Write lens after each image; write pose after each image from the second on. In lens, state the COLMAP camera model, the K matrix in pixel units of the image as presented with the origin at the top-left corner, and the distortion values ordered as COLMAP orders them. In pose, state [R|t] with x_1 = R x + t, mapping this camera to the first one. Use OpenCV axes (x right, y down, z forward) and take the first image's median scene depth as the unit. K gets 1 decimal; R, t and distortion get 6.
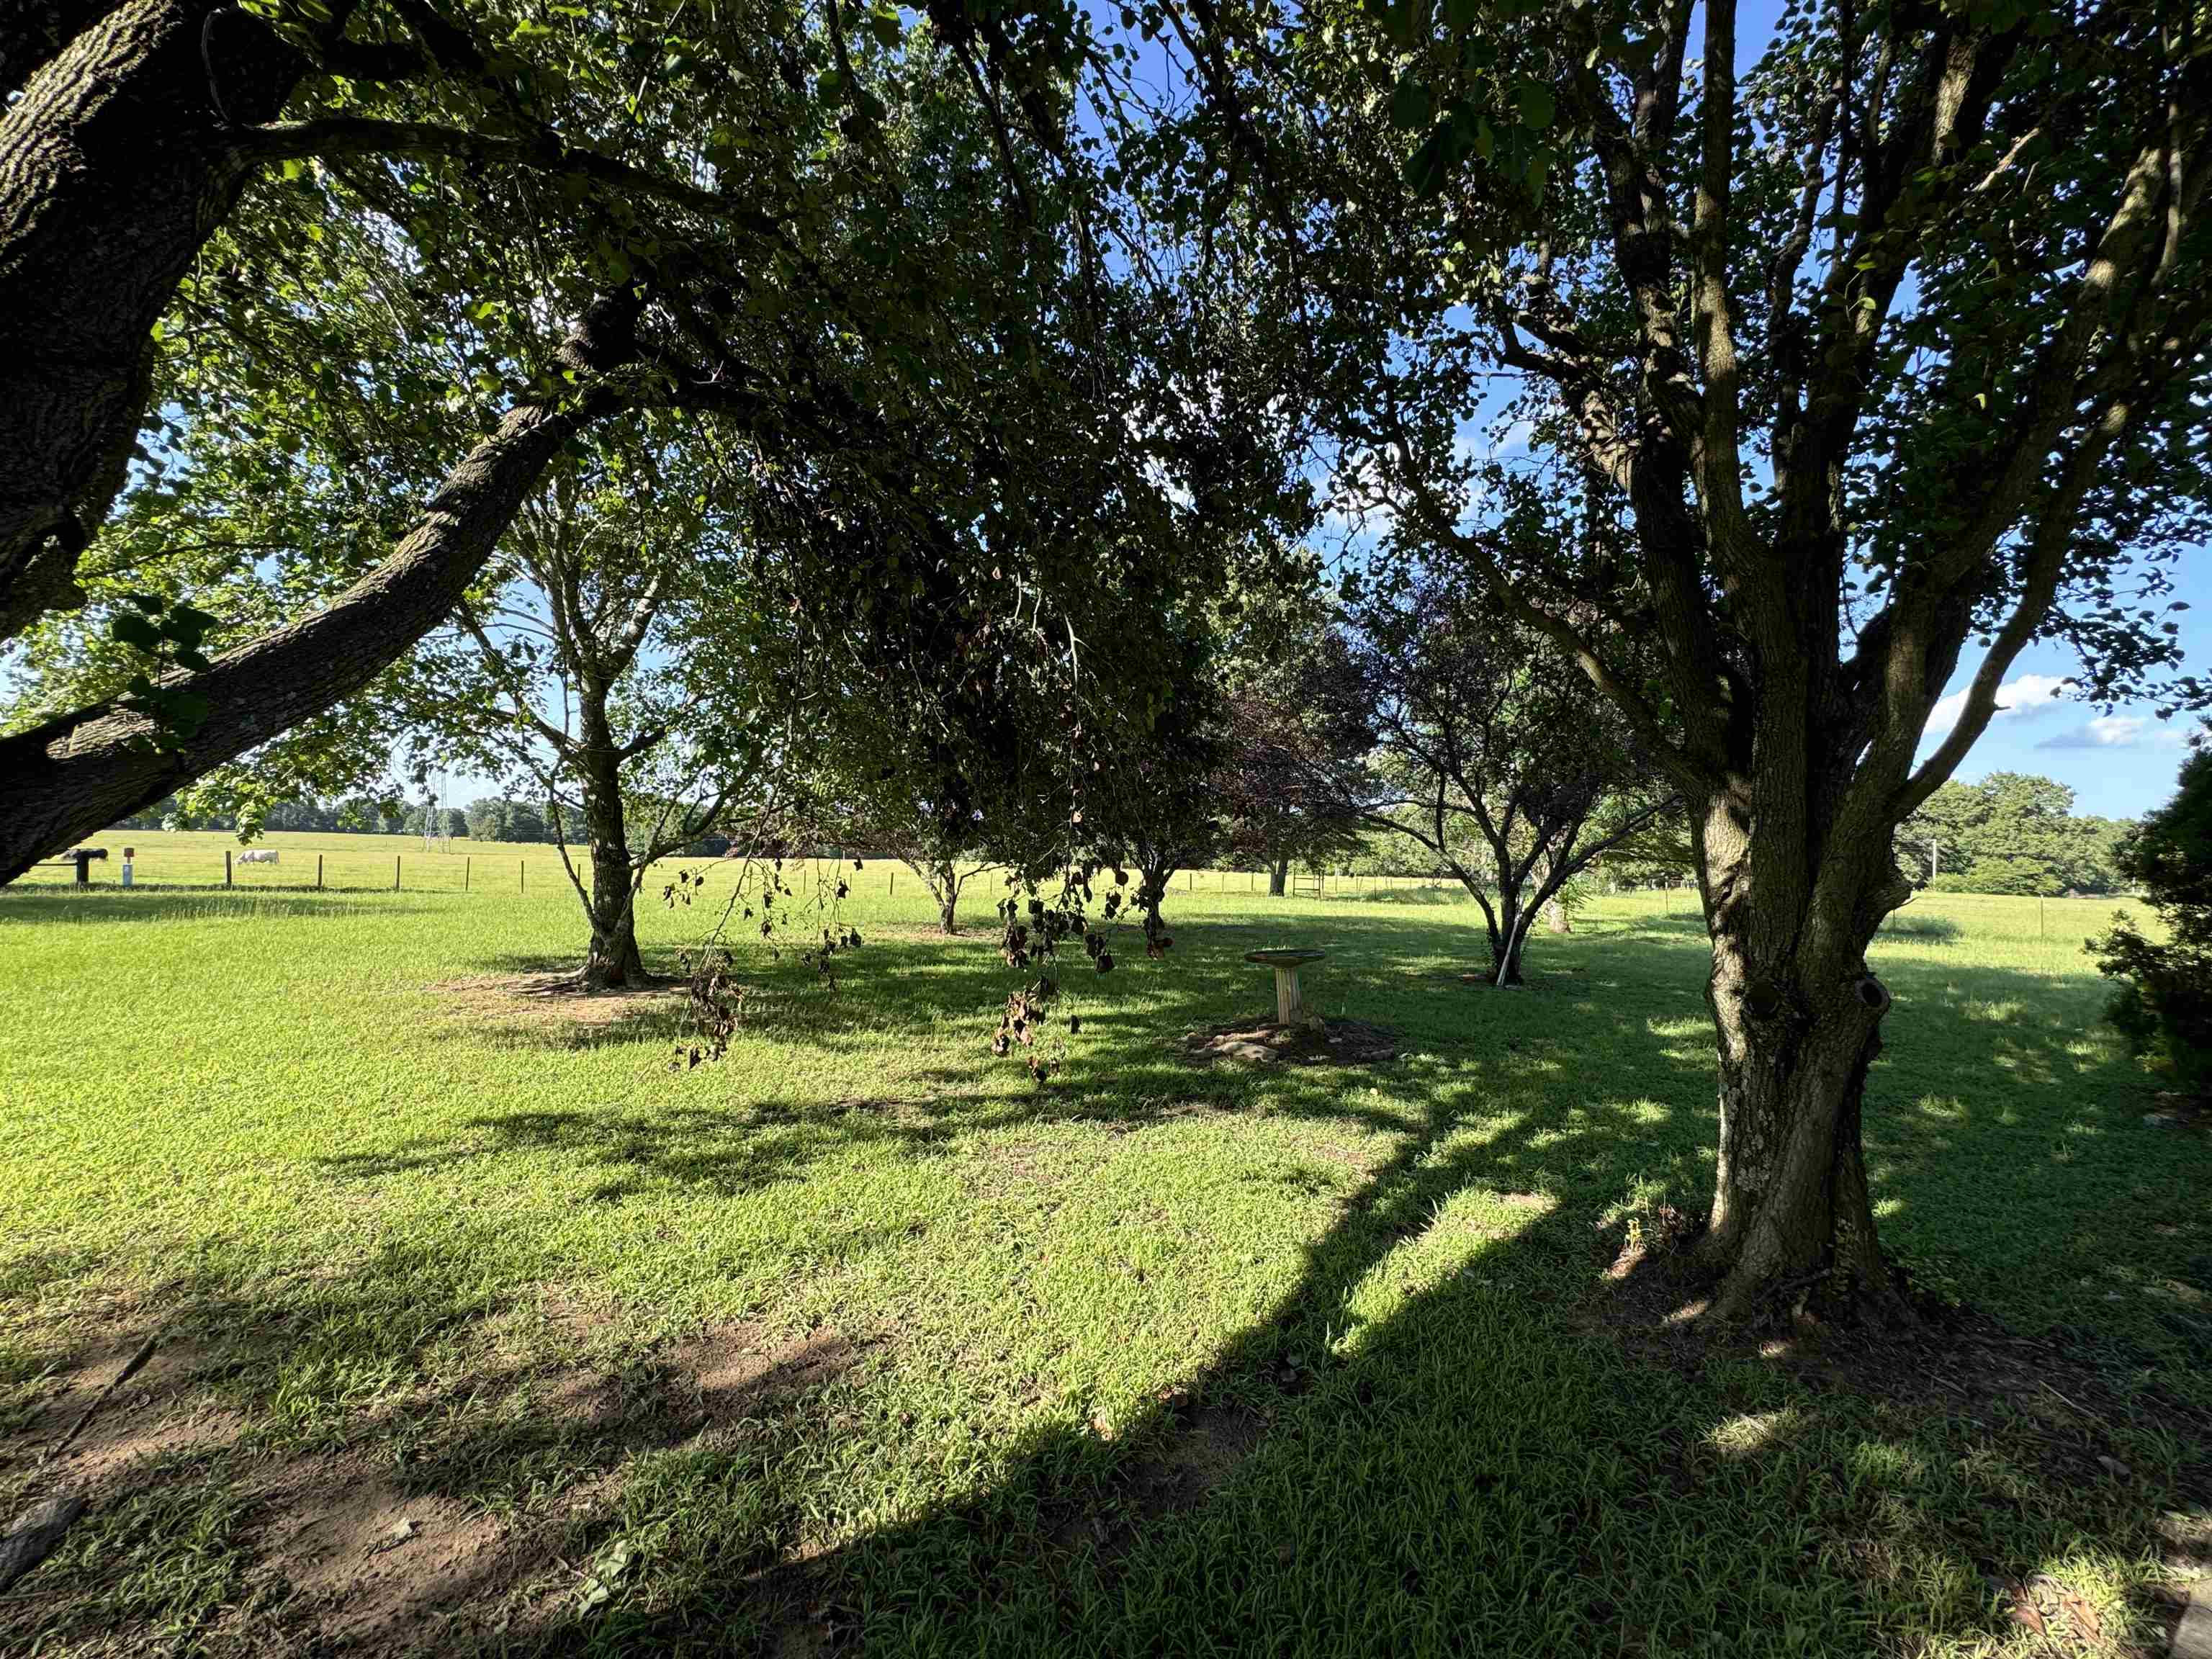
lens RADIAL K [[891.6, 0, 1104.2], [0, 891.6, 832.3], [0, 0, 1]] dist [0.001496, 0.000911]
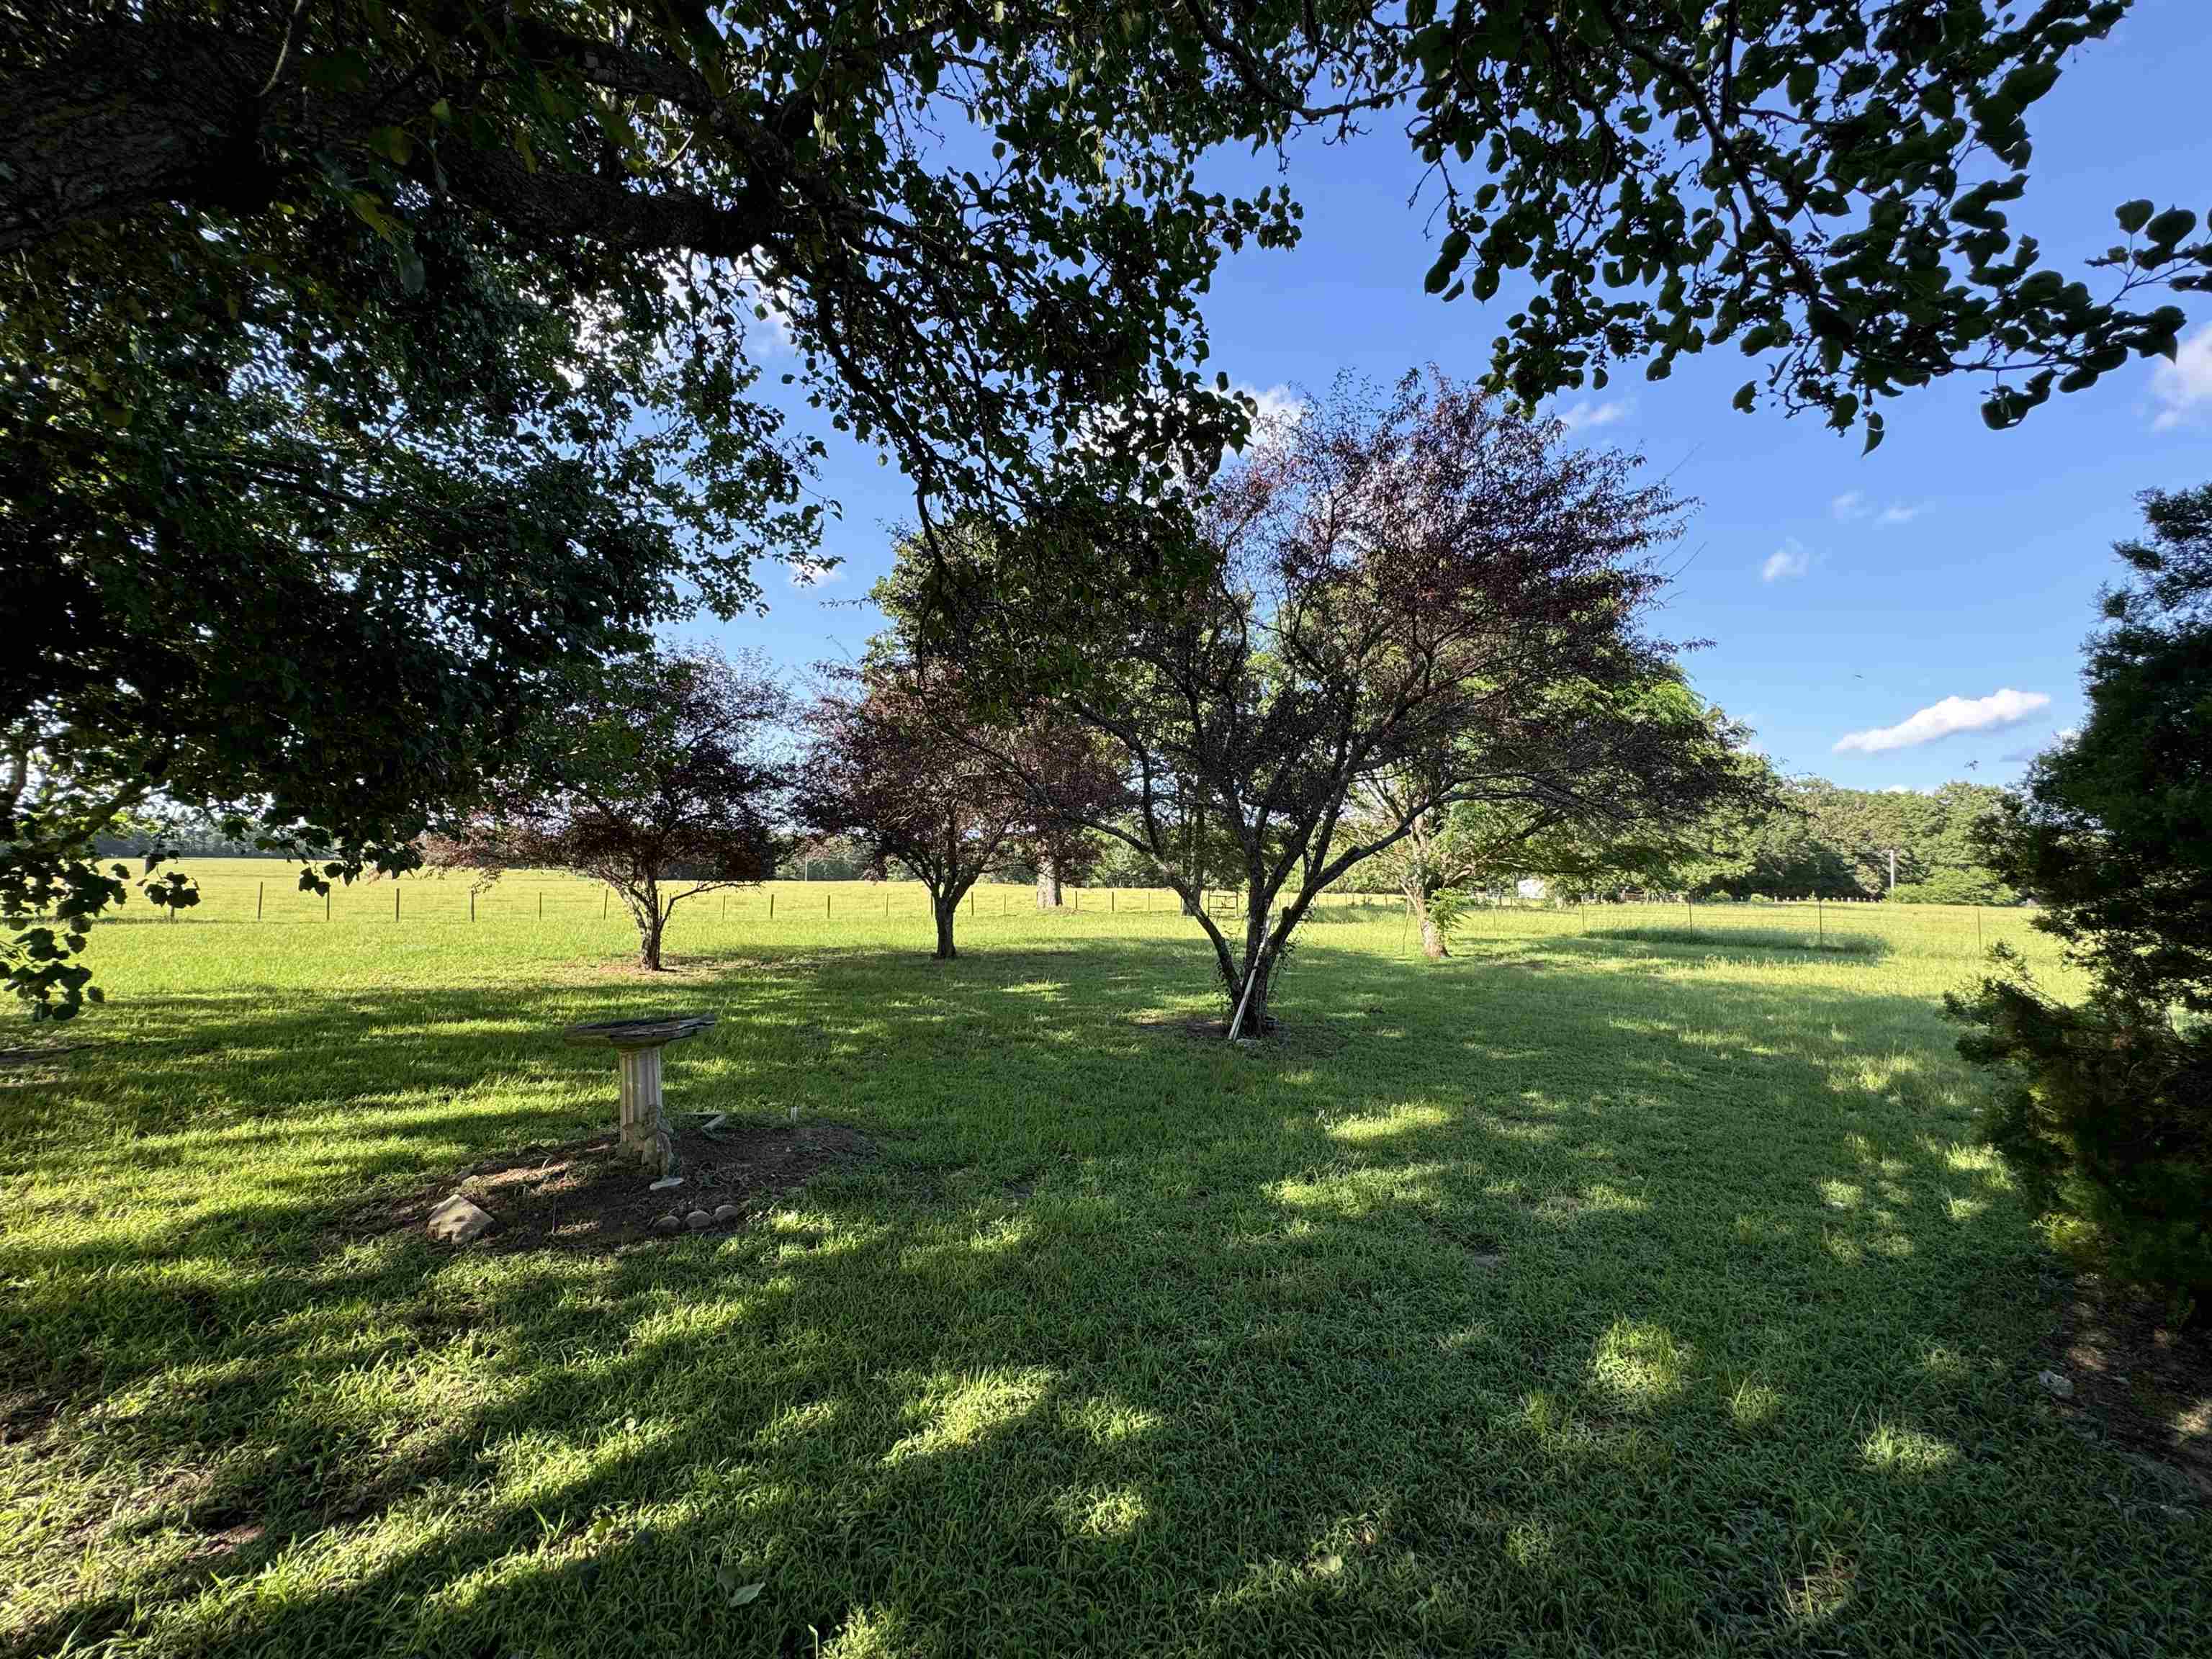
lens RADIAL K [[891.6, 0, 1104.2], [0, 891.6, 832.3], [0, 0, 1]] dist [0.001496, 0.000911]
pose [[0.999719, -0.008369, 0.022165, 0.219909], [0.008838, 0.999738, -0.021133, 0.009908], [-0.021983, 0.021323, 0.999531, 0.176840]]
